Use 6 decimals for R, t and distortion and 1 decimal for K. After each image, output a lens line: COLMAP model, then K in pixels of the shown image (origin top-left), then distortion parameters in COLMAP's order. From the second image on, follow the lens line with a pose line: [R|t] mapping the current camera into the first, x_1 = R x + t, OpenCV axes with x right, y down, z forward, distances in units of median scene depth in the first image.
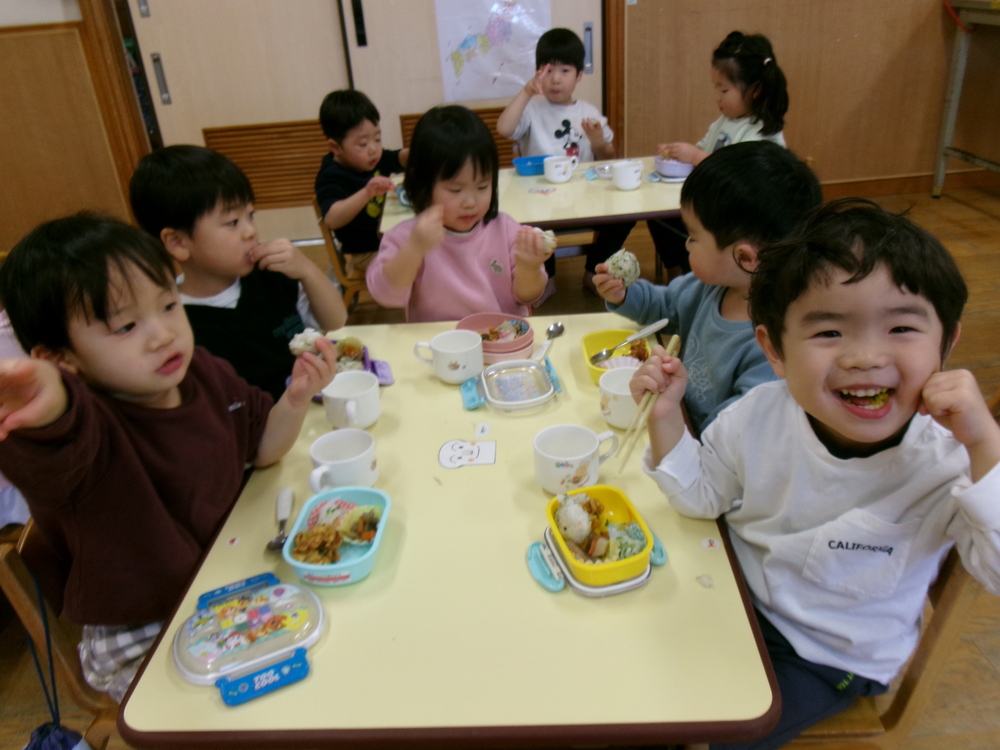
lens RADIAL K [[806.0, 0, 500.0], [0, 806.0, 375.0], [0, 0, 1]] dist [0.009462, 0.005143]
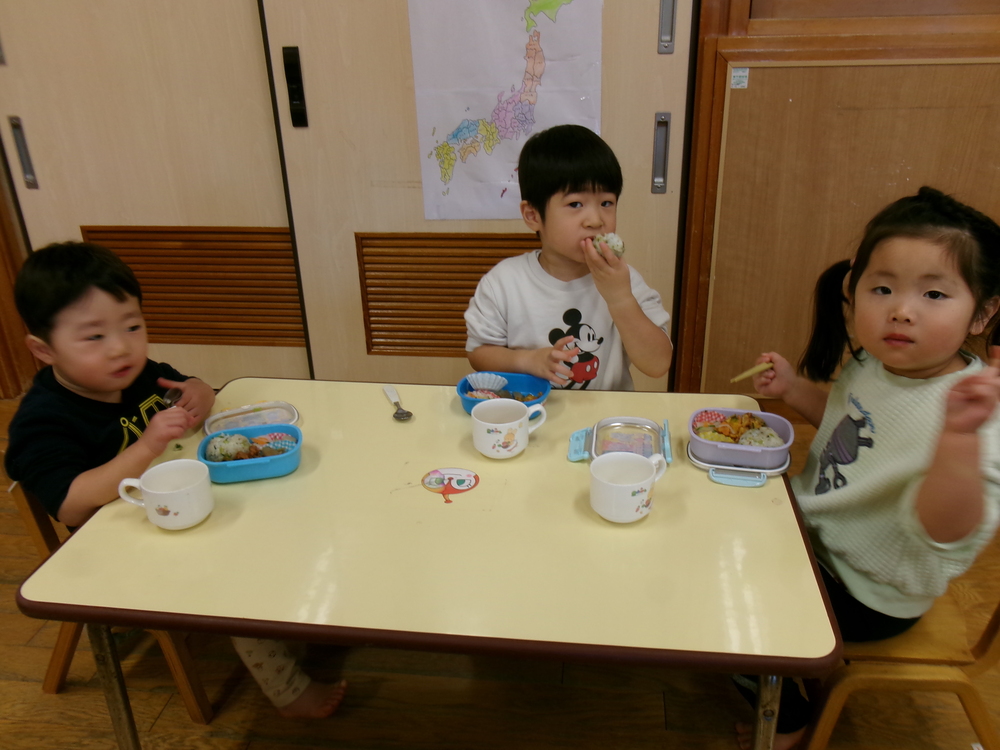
lens RADIAL K [[786.3, 0, 500.0], [0, 786.3, 375.0], [0, 0, 1]] dist [0.003807, -0.000058]
pose [[0.985208, 0.107324, -0.133594, 0.089036], [-0.113110, 0.992912, -0.036483, -0.209443], [0.128731, 0.051054, 0.990364, 0.419457]]
